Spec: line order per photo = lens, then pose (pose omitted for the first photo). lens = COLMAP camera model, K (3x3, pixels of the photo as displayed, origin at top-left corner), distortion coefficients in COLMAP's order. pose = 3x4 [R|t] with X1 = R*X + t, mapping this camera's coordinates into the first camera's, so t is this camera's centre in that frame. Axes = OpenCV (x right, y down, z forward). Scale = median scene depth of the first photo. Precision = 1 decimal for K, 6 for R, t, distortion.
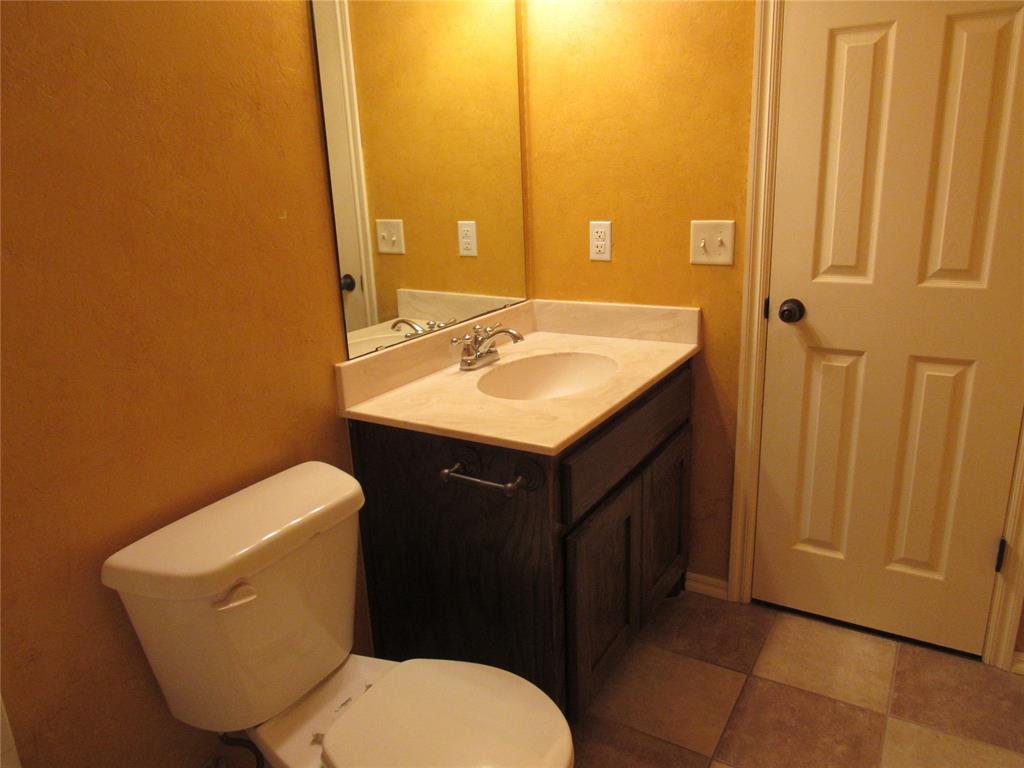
lens RADIAL K [[736.1, 0, 512.0], [0, 736.1, 384.0], [0, 0, 1]] dist [-0.012555, -0.002382]
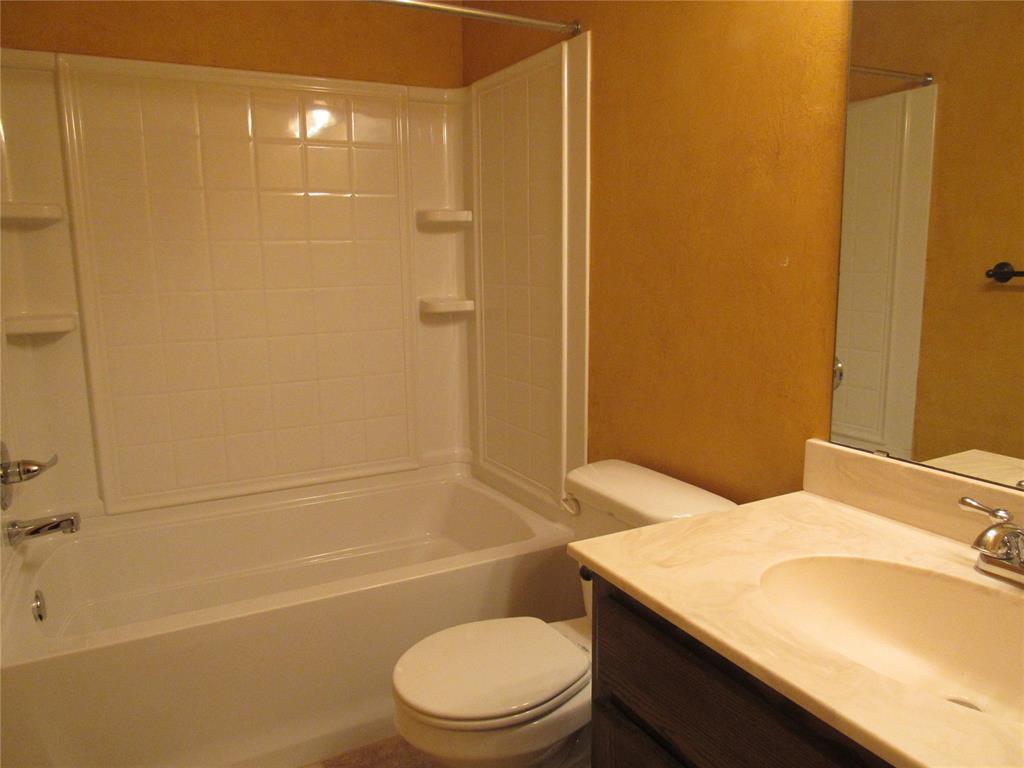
lens RADIAL K [[736.1, 0, 512.0], [0, 736.1, 384.0], [0, 0, 1]] dist [-0.012555, -0.002382]
pose [[-0.511585, 0.194819, -0.836855, 0.639862], [-0.206696, 0.917452, 0.339940, -0.300477], [0.834001, 0.346883, -0.429086, 1.041299]]
